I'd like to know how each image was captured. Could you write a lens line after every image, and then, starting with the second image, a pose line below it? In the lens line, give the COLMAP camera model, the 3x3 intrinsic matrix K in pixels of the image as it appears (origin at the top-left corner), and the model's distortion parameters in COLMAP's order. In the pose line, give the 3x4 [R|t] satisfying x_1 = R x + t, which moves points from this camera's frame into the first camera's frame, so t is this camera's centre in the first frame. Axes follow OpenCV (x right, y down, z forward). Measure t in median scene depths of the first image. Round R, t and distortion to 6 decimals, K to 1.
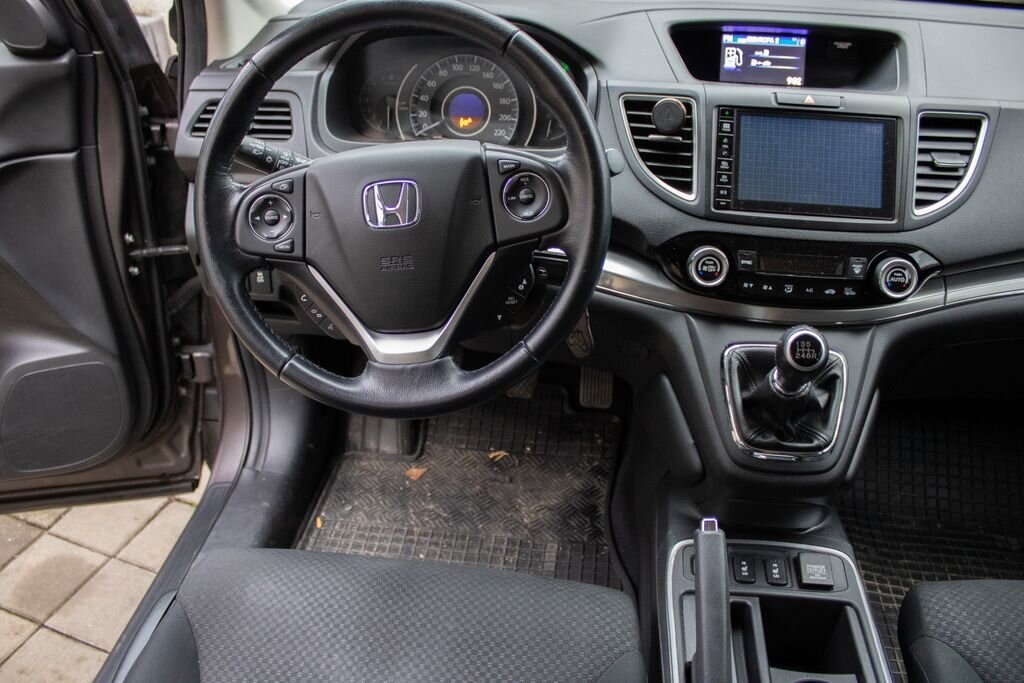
lens RADIAL K [[842.4, 0, 512.0], [0, 842.4, 341.5], [0, 0, 1]] dist [-0.168836, 0.145010]
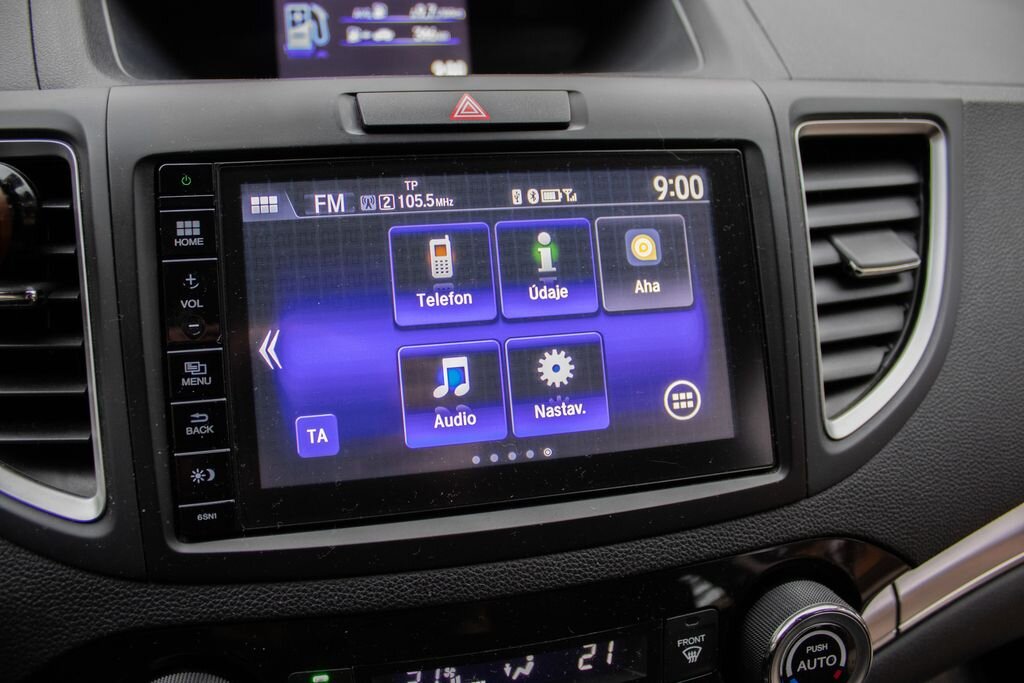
lens RADIAL K [[822.4, 0, 512.0], [0, 822.4, 341.5], [0, 0, 1]] dist [-0.173170, 0.131510]
pose [[0.940960, -0.136036, 0.309980, 0.274485], [0.141945, 0.989868, 0.003527, -0.209849], [-0.307319, 0.040681, 0.950737, 0.716404]]
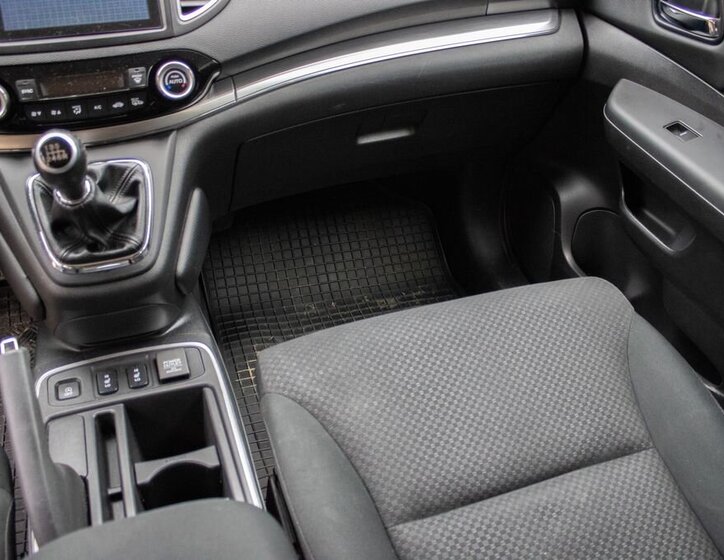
lens RADIAL K [[690.7, 0, 362.0], [0, 690.7, 280.0], [0, 0, 1]] dist [-0.170315, 0.139816]
pose [[0.890121, -0.244708, 0.384452, 0.277615], [0.213068, 0.969190, 0.123585, 0.115239], [-0.402849, -0.028091, 0.914835, 0.085859]]
